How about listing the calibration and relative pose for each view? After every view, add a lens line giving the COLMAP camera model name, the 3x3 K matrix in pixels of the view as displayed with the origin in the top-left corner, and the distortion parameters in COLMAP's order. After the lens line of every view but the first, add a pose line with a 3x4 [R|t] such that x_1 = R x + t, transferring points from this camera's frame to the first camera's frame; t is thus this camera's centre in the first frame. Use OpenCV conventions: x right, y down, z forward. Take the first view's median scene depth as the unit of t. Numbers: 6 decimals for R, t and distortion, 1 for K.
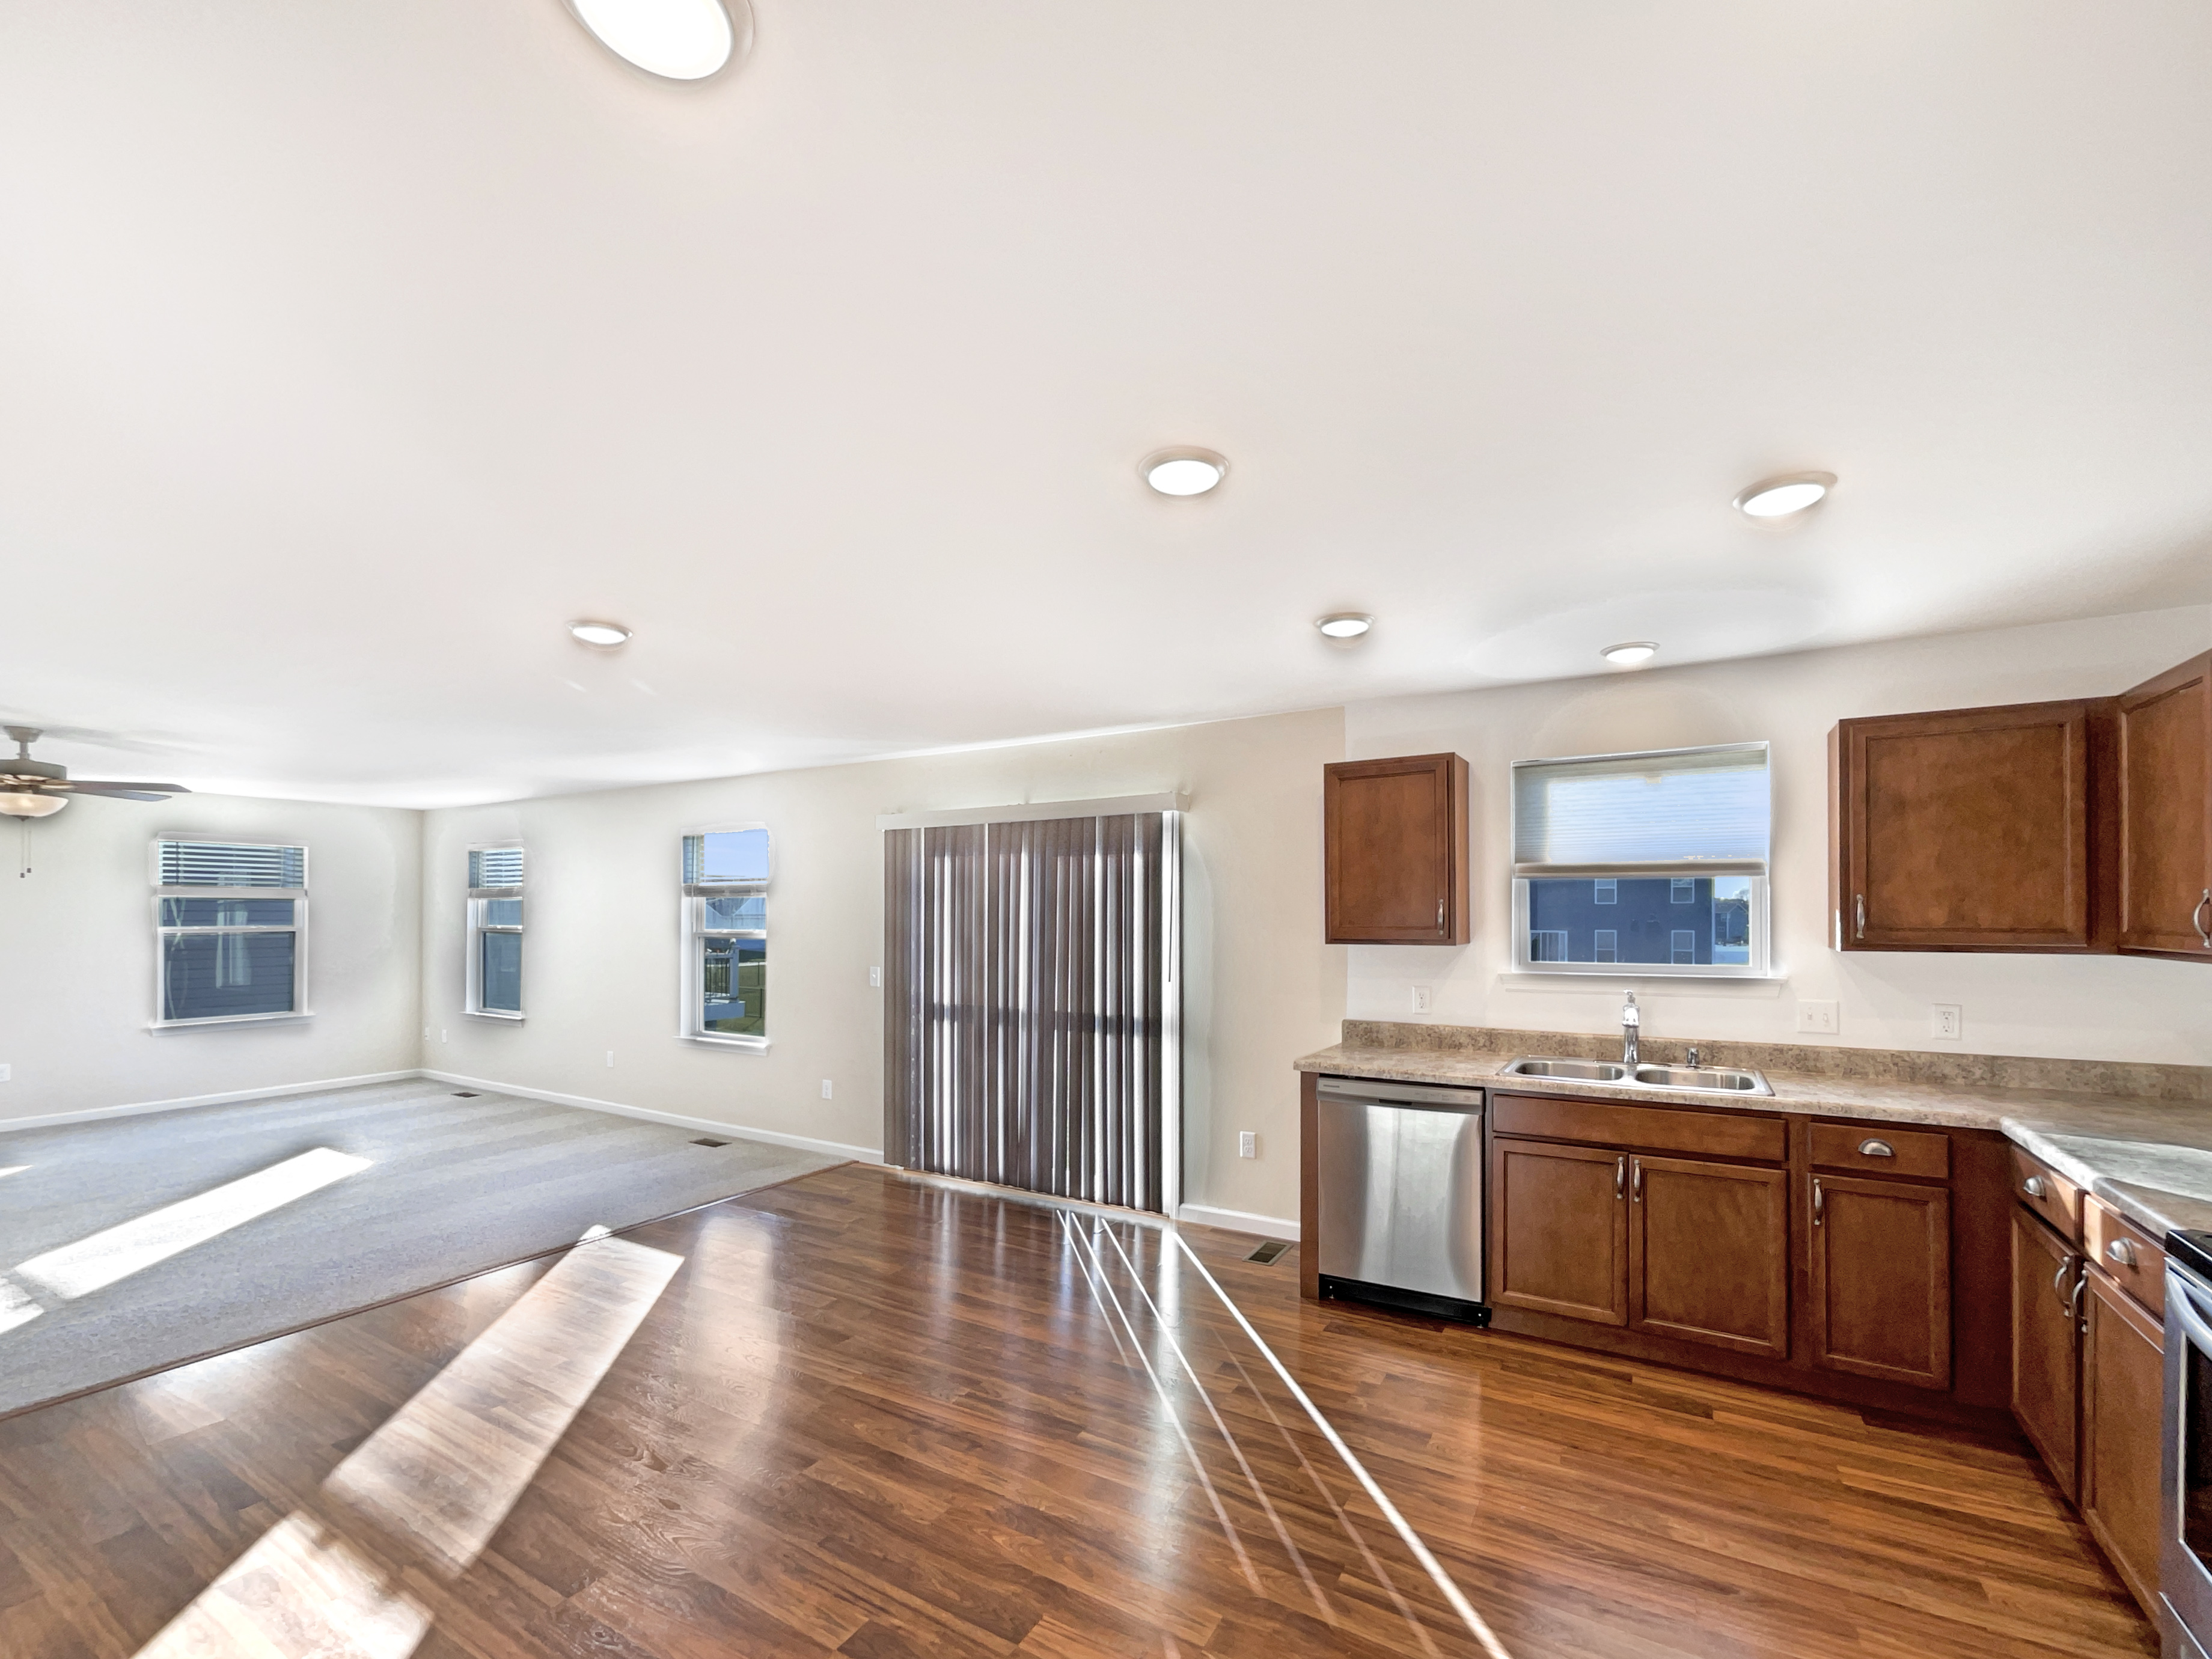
lens RADIAL K [[946.9, 0, 1099.4], [0, 946.9, 893.5], [0, 0, 1]] dist [-0.000818, 0.000001]
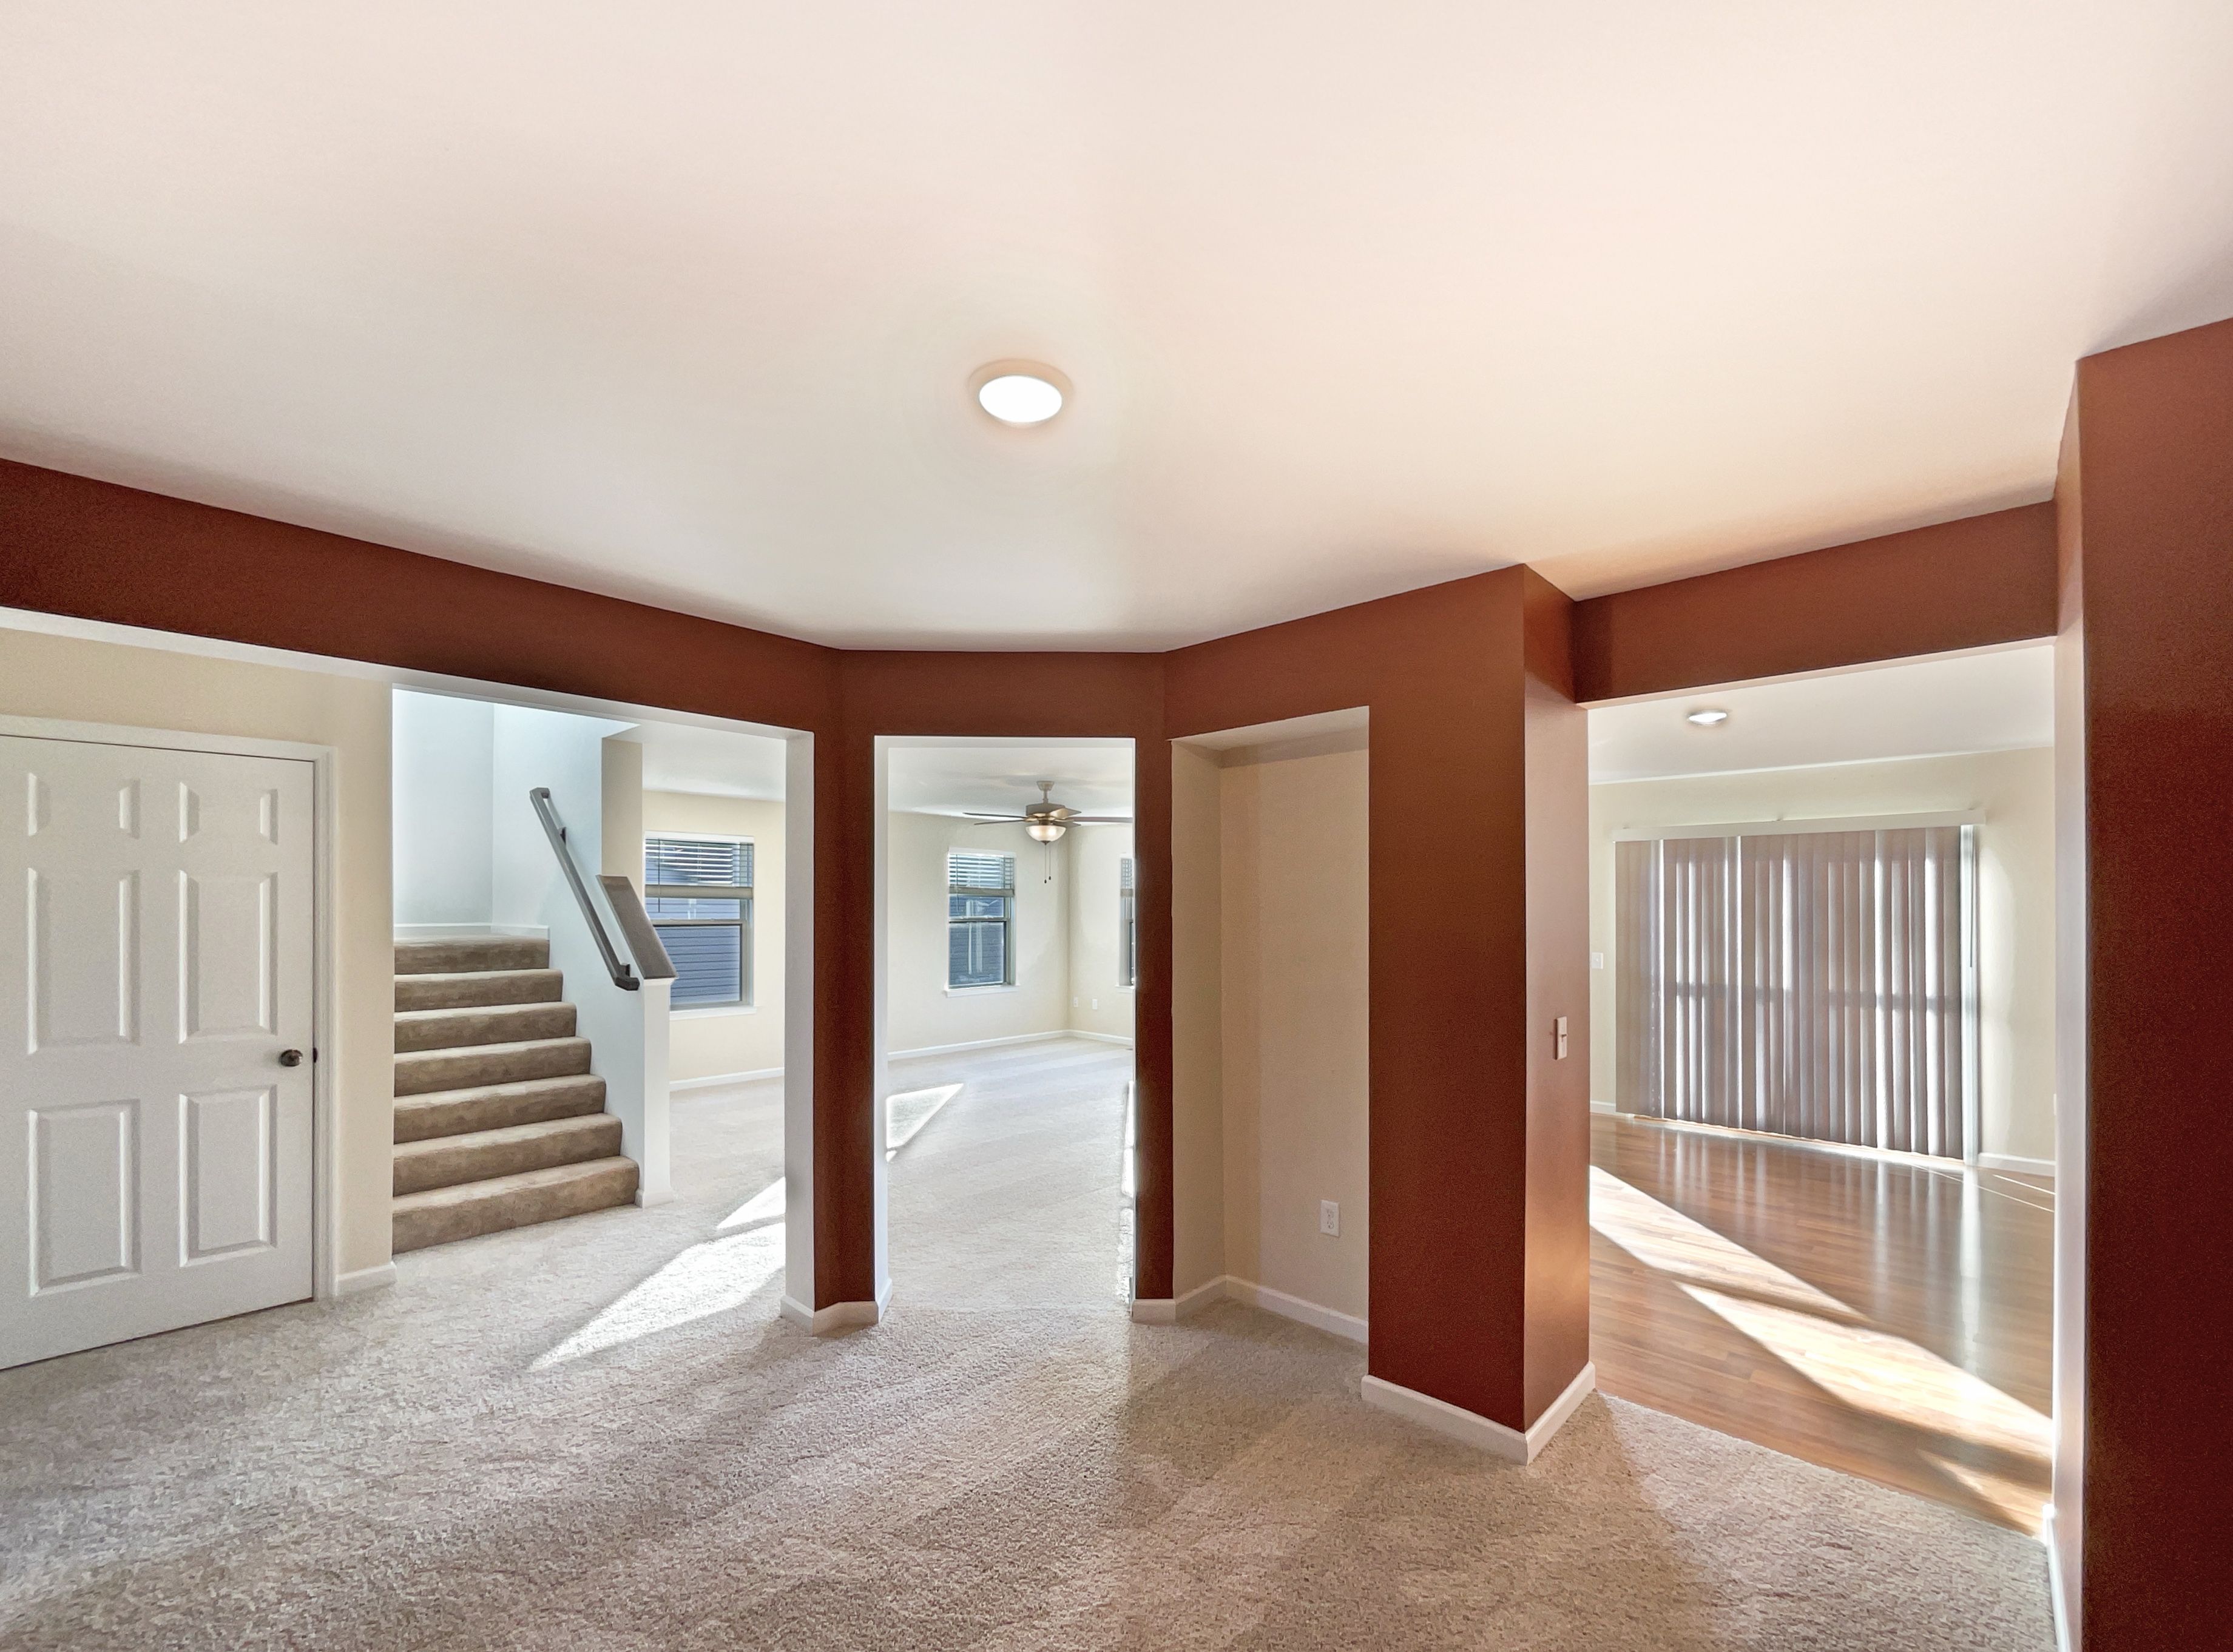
lens RADIAL K [[932.7, 0, 1115.6], [0, 932.7, 900.8], [0, 0, 1]] dist [0.021845, 0.000190]
pose [[0.980155, -0.001665, -0.198225, -0.685615], [0.003850, 0.999936, 0.010636, -0.007255], [0.198194, -0.011188, 0.980099, -0.361853]]
